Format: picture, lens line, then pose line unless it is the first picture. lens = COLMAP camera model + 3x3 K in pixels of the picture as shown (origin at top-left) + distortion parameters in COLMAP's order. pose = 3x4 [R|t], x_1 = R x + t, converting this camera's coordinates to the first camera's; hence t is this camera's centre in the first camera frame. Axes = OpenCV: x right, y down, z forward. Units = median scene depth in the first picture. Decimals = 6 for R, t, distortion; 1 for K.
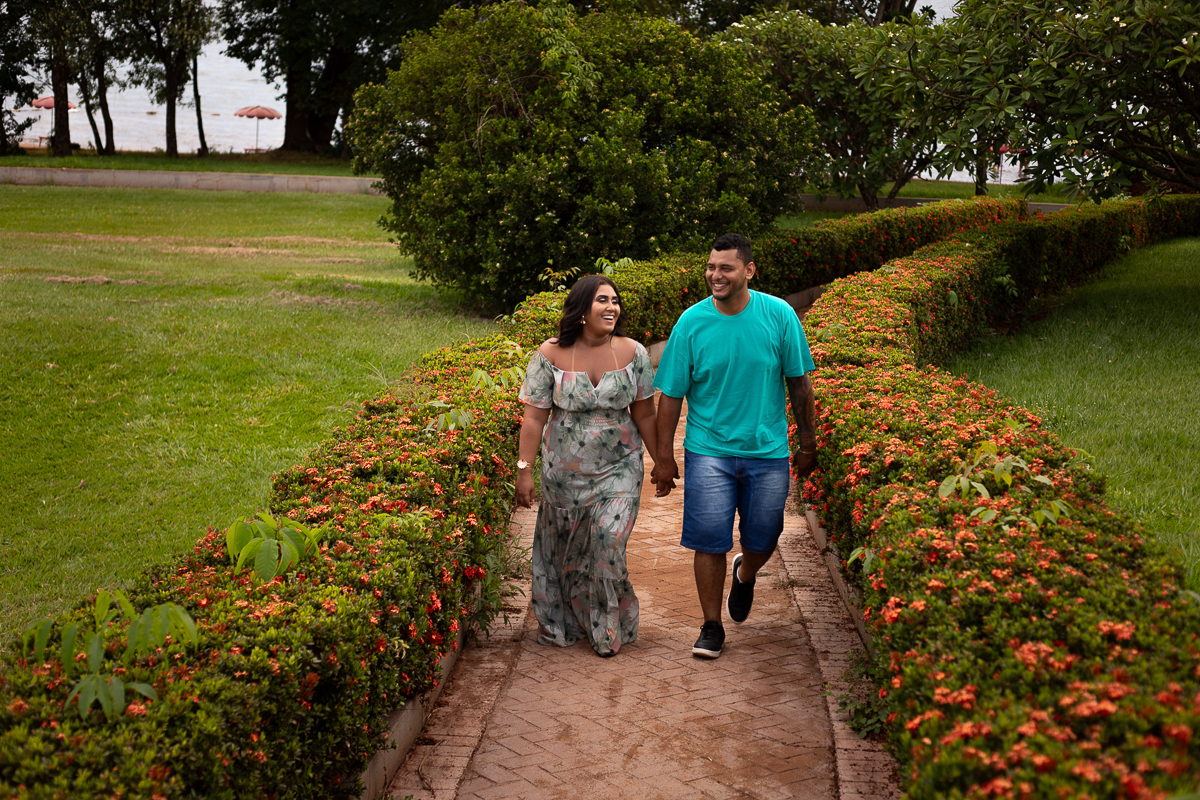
lens RADIAL K [[1703.3, 0, 600.0], [0, 1703.3, 400.0], [0, 0, 1]] dist [0.002530, -0.409924]
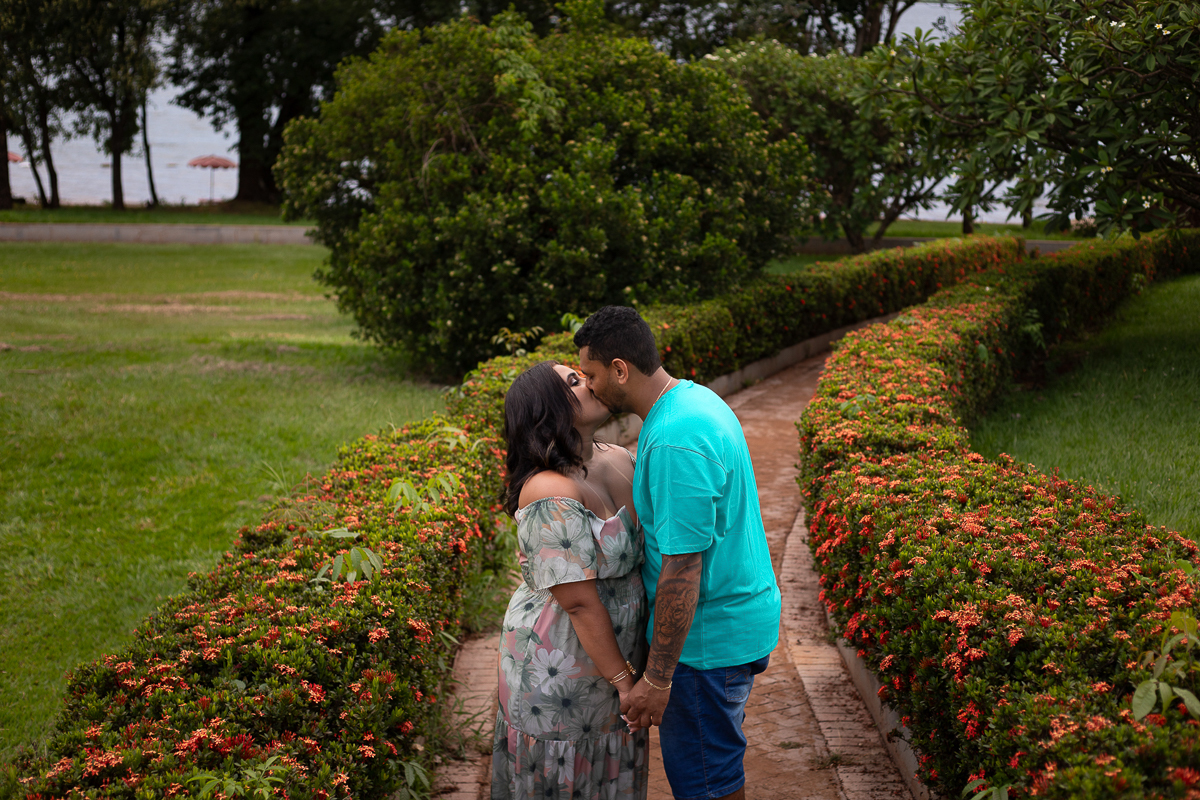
lens RADIAL K [[1703.3, 0, 600.0], [0, 1703.3, 400.0], [0, 0, 1]] dist [0.002530, -0.409924]
pose [[0.999677, -0.019396, 0.016392, 0.001430], [0.019833, 0.999440, -0.026942, -0.015489], [-0.015860, 0.027258, 0.999503, 0.137877]]
